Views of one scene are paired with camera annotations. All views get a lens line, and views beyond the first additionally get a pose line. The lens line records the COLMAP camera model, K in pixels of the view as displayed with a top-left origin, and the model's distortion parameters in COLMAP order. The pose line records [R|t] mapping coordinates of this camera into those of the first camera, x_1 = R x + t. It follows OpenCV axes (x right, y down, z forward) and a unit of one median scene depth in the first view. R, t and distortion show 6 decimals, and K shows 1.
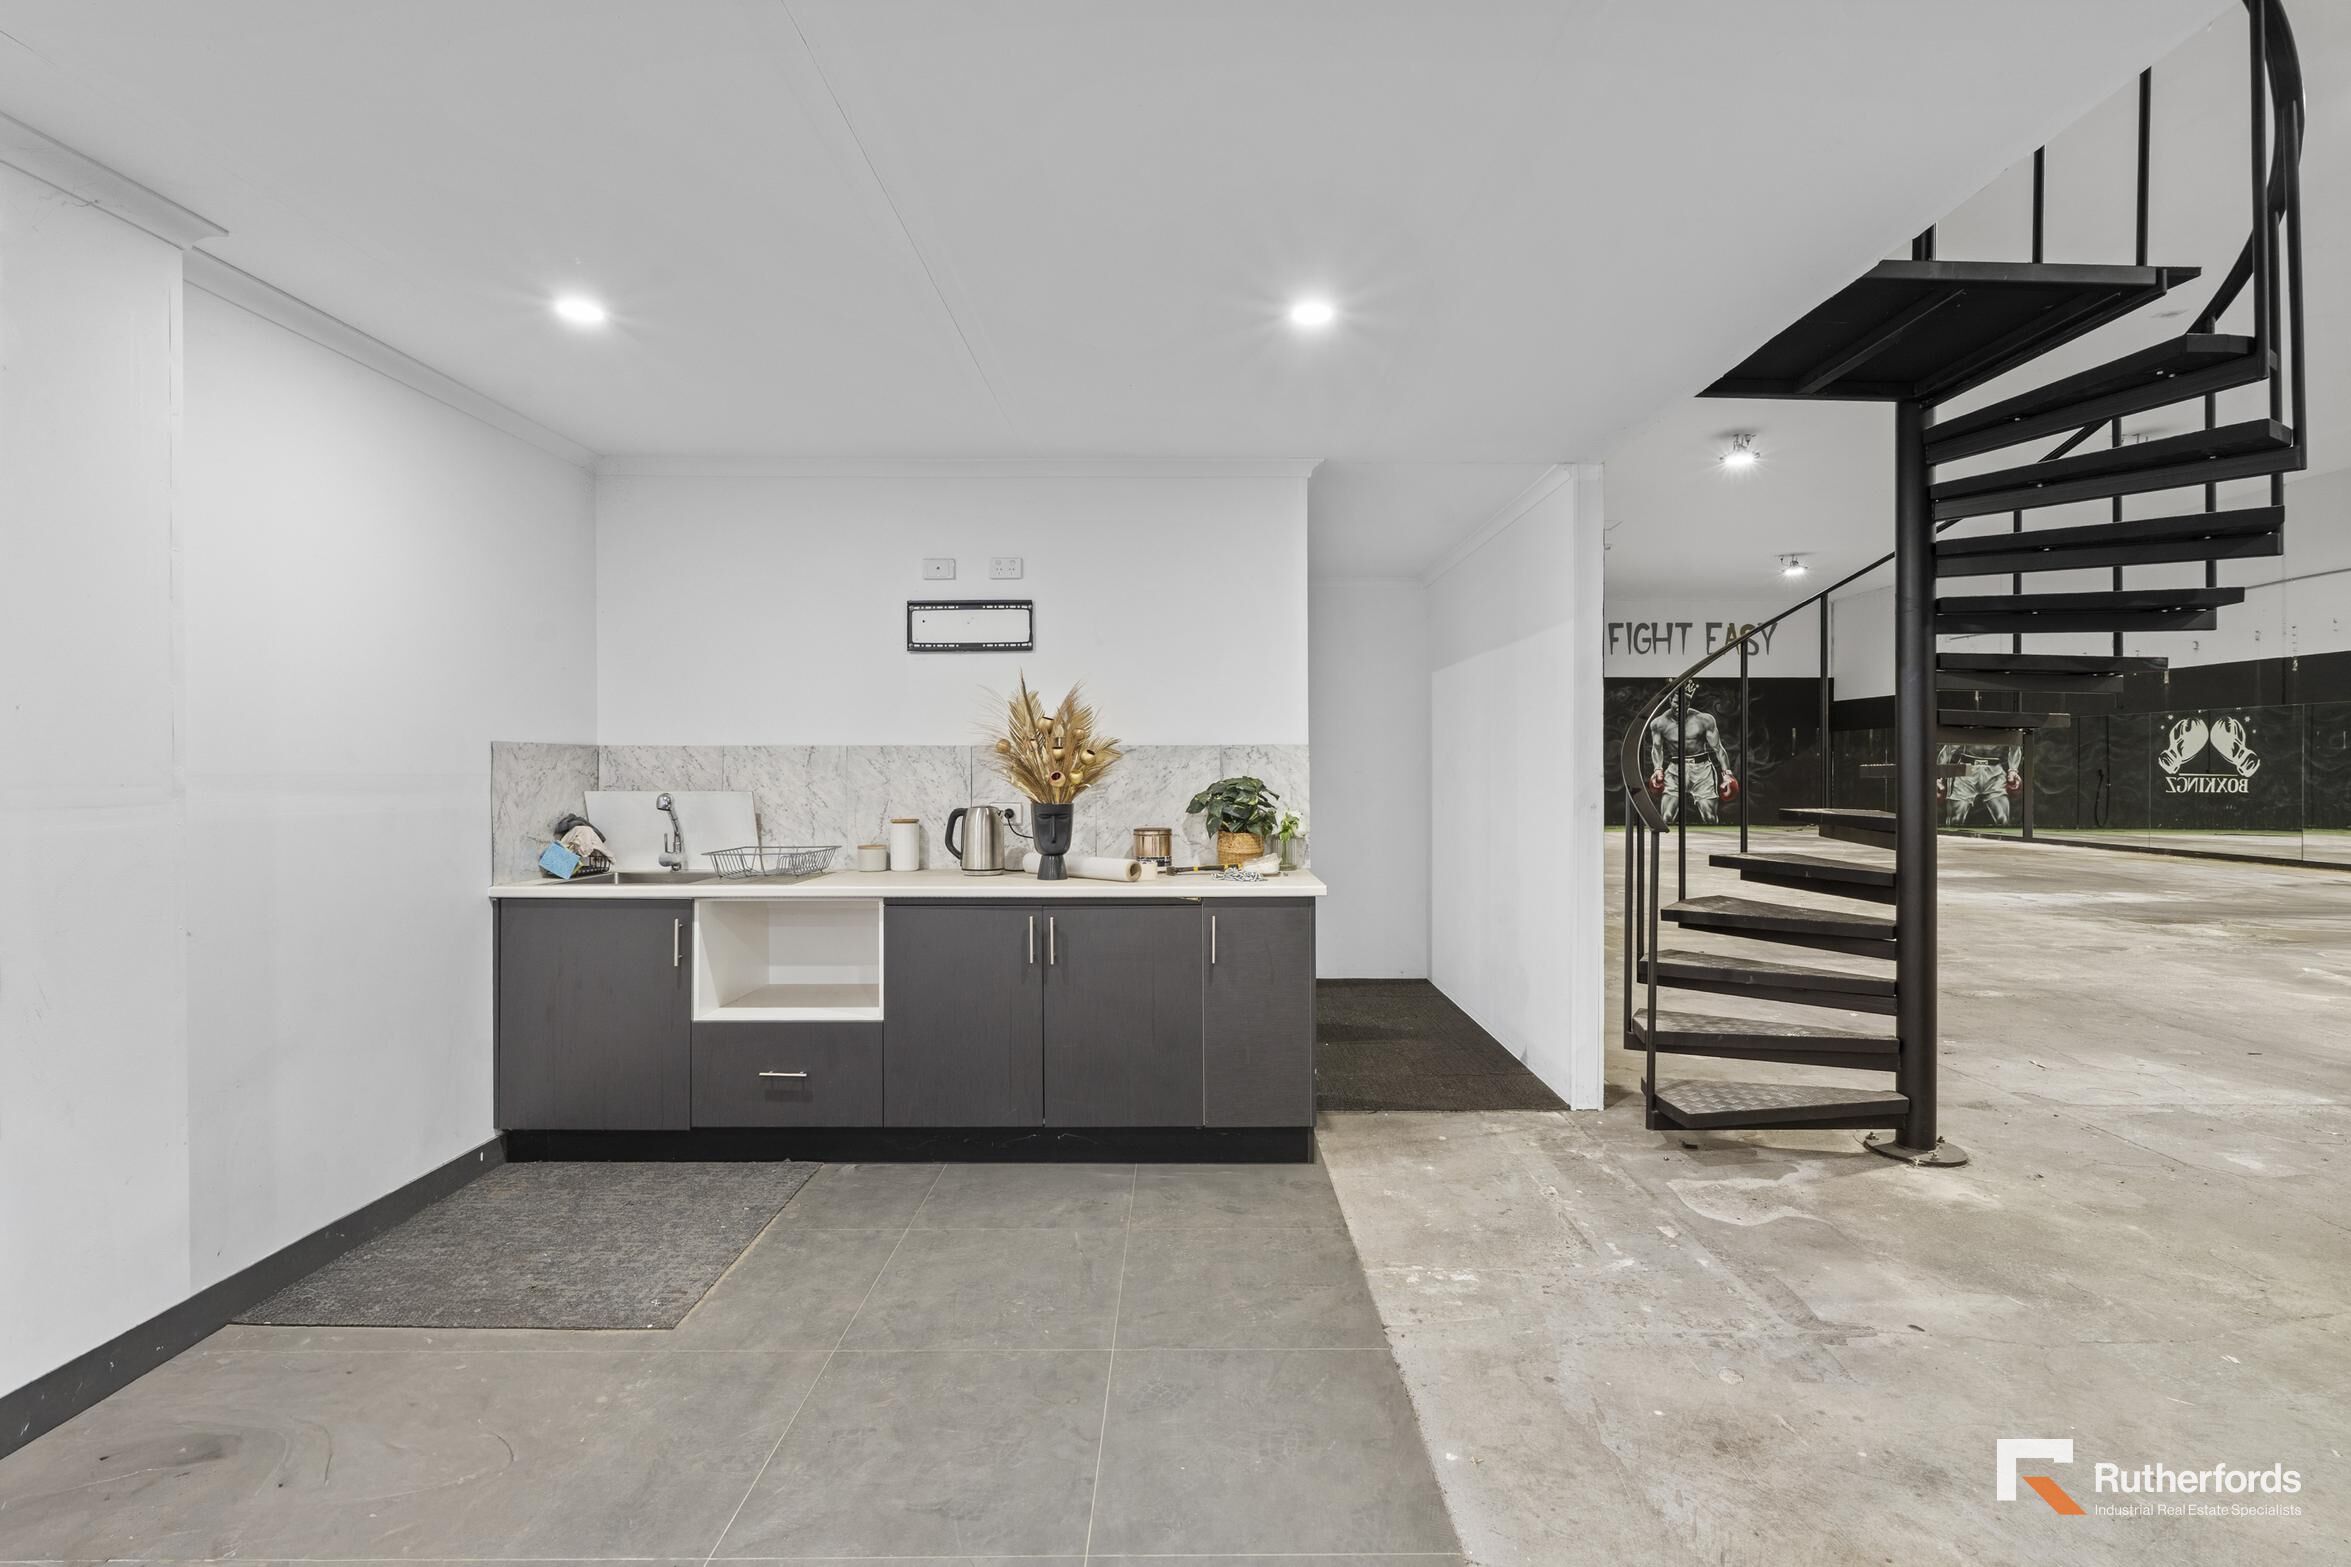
lens RADIAL K [[1069.7, 0, 1191.7], [0, 1069.7, 765.8], [0, 0, 1]] dist [-0.003590, 0.000796]
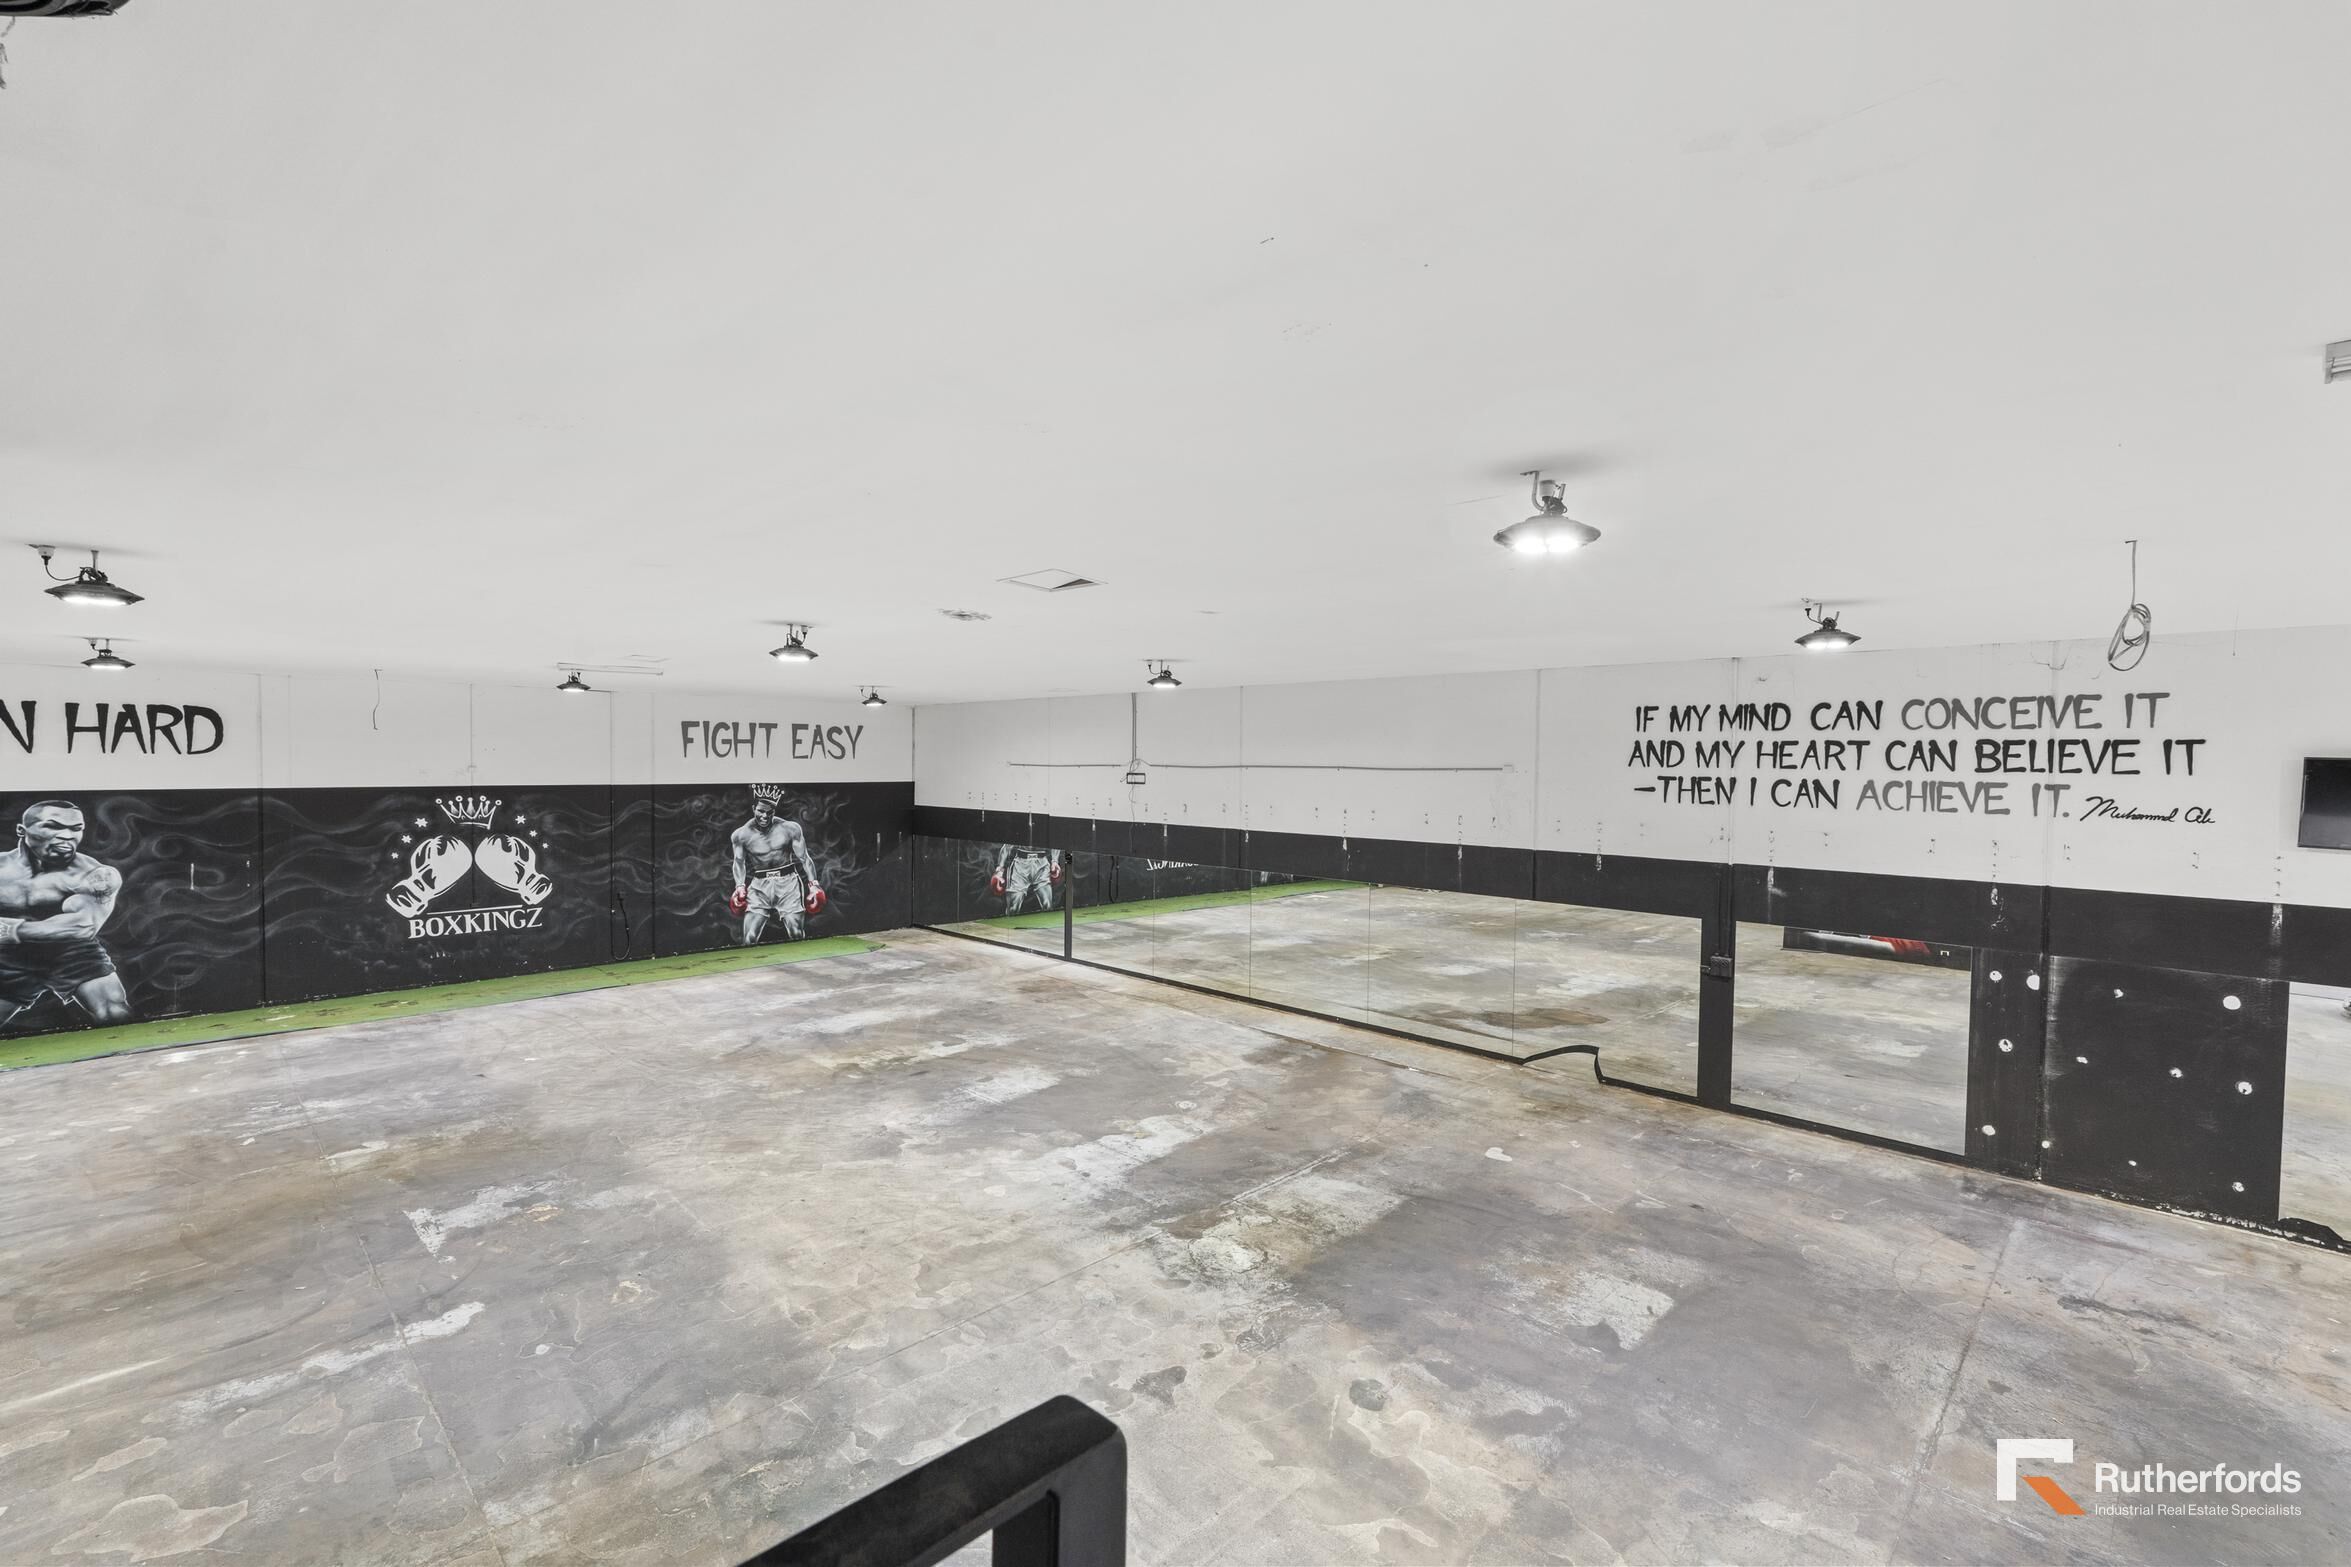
lens RADIAL K [[1030.6, 0, 1176.2], [0, 1030.6, 791.2], [0, 0, 1]] dist [-0.005475, 0.001179]
pose [[0.709014, -0.015634, 0.705021, 0.415596], [-0.011367, 0.999371, 0.033592, -0.515332], [-0.705103, -0.031831, 0.708390, 0.627970]]
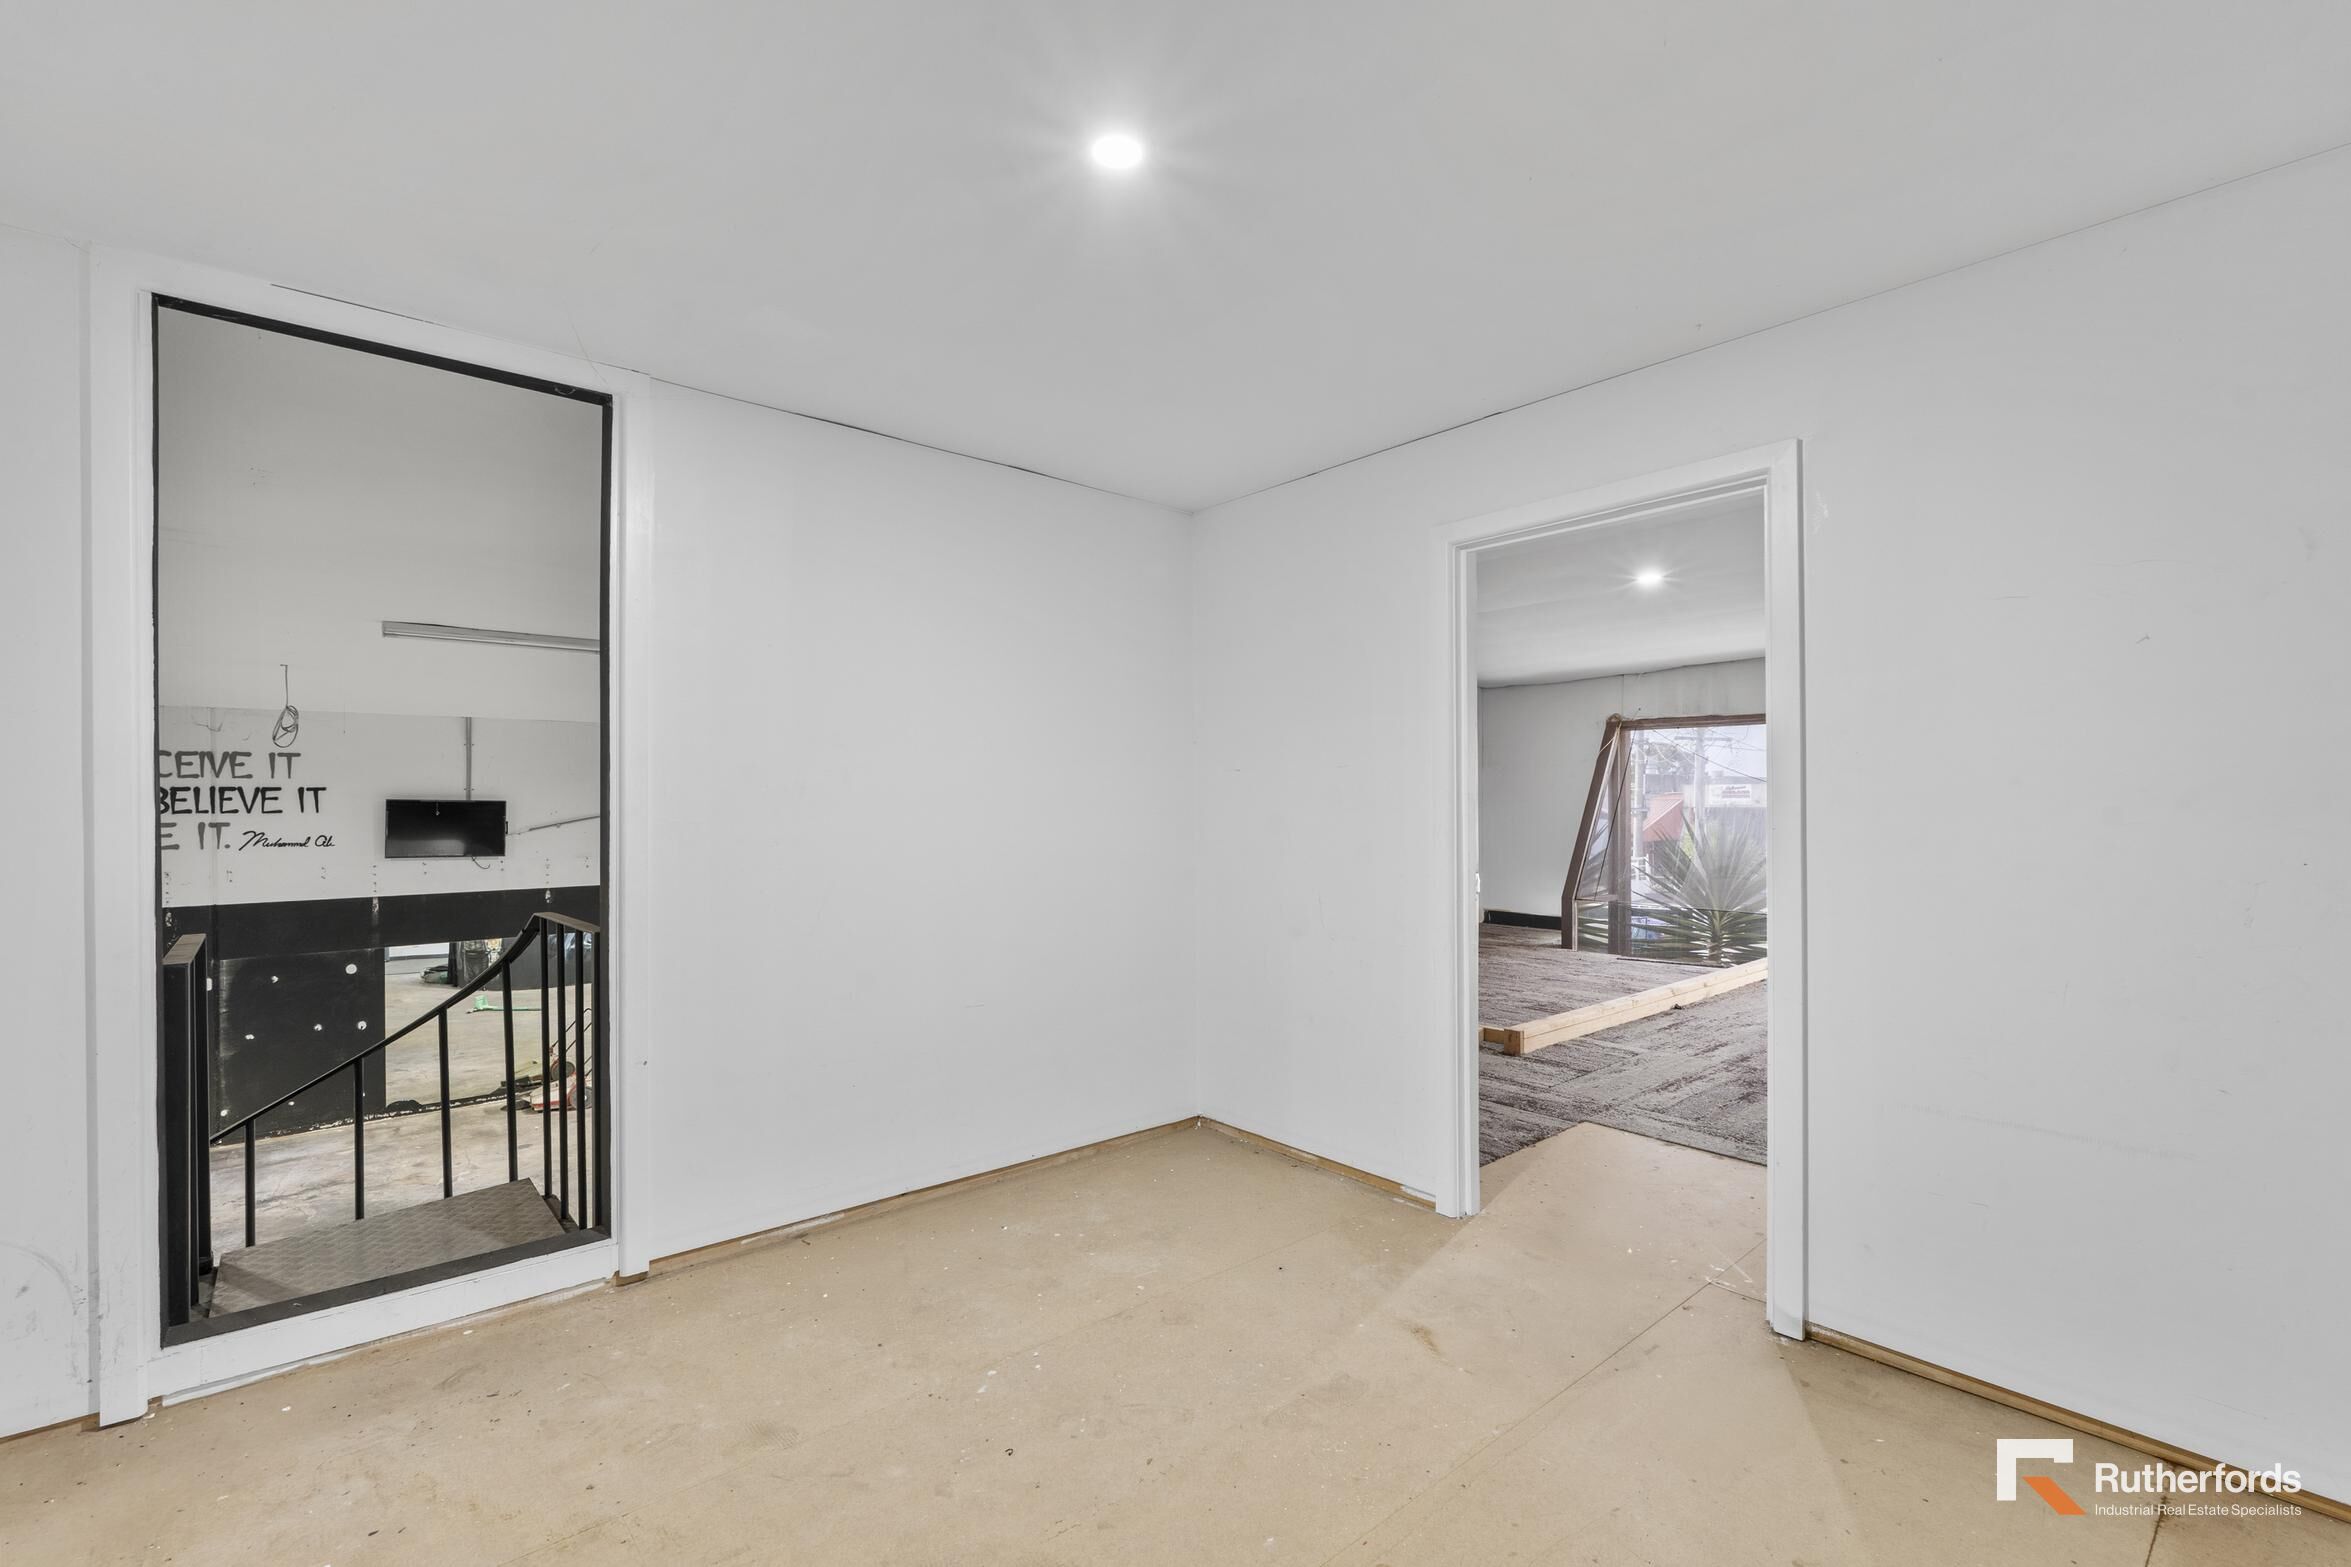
lens RADIAL K [[1030.6, 0, 1173.3], [0, 1030.6, 800.6], [0, 0, 1]] dist [-0.005475, 0.001179]
pose [[-0.641268, 0.002792, 0.767312, -0.317071], [0.004651, 0.999989, 0.000248, -0.523801], [-0.767303, 0.003728, -0.641274, 0.654027]]
